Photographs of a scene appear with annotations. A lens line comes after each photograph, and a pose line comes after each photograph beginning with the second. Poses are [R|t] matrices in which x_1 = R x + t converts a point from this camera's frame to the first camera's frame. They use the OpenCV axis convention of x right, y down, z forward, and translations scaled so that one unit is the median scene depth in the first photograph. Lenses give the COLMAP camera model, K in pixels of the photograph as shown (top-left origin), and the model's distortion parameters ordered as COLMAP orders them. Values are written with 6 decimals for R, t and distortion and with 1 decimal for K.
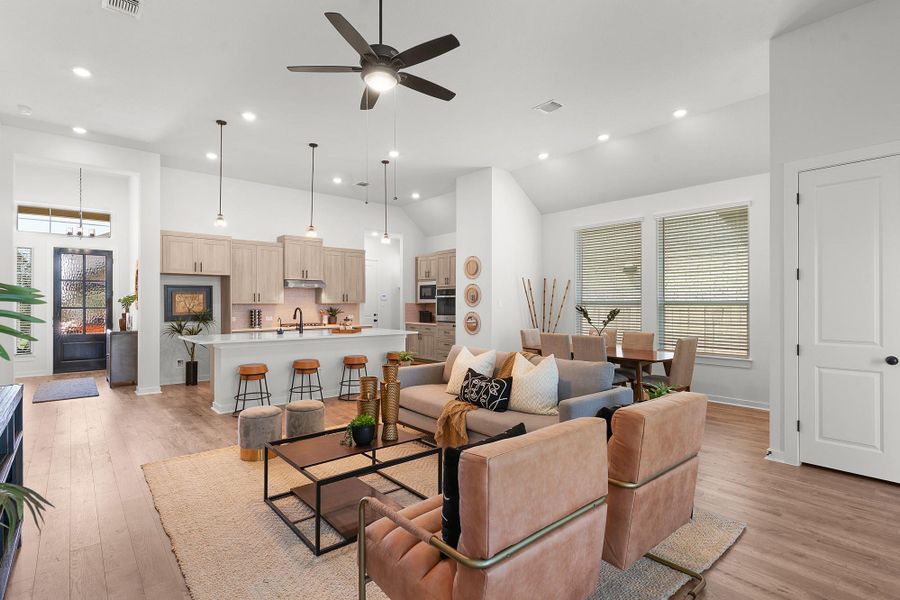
lens RADIAL K [[442.4, 0, 447.6], [0, 442.4, 304.5], [0, 0, 1]] dist [0.006816, 0.001179]
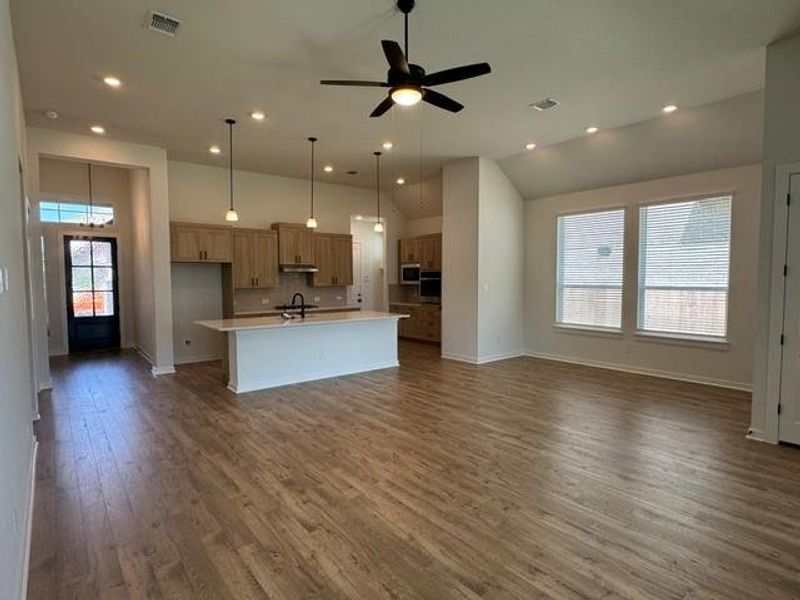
lens RADIAL K [[432.9, 0, 402.4], [0, 432.9, 300.4], [0, 0, 1]] dist [-0.000905, 0.001057]
pose [[0.999857, -0.002570, -0.016698, -0.067276], [0.003477, 0.998507, 0.054518, -0.030610], [0.016533, -0.054568, 0.998373, -0.037243]]
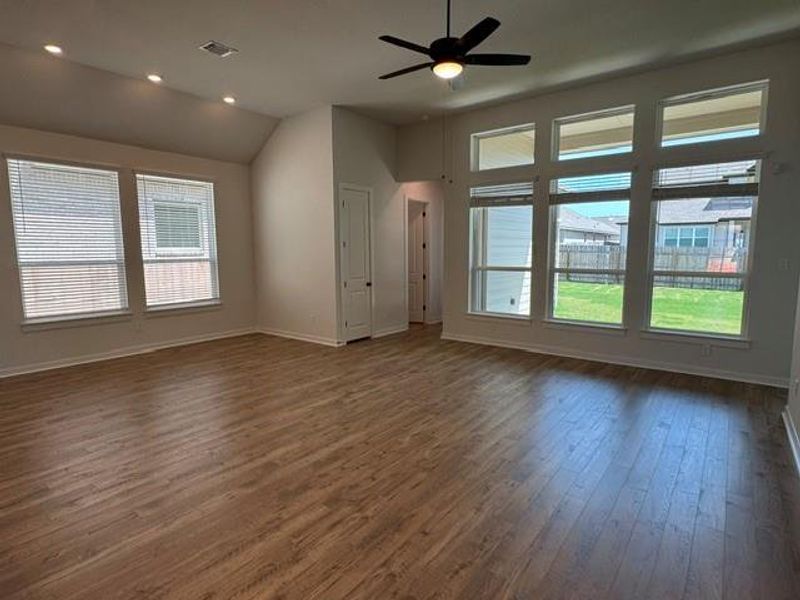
lens RADIAL K [[432.9, 0, 397.0], [0, 432.9, 295.9], [0, 0, 1]] dist [-0.000905, 0.001057]
pose [[-0.203404, -0.107695, 0.973154, -0.566889], [0.008376, 0.993704, 0.111720, -0.029358], [-0.979059, 0.030876, -0.201221, 0.618568]]
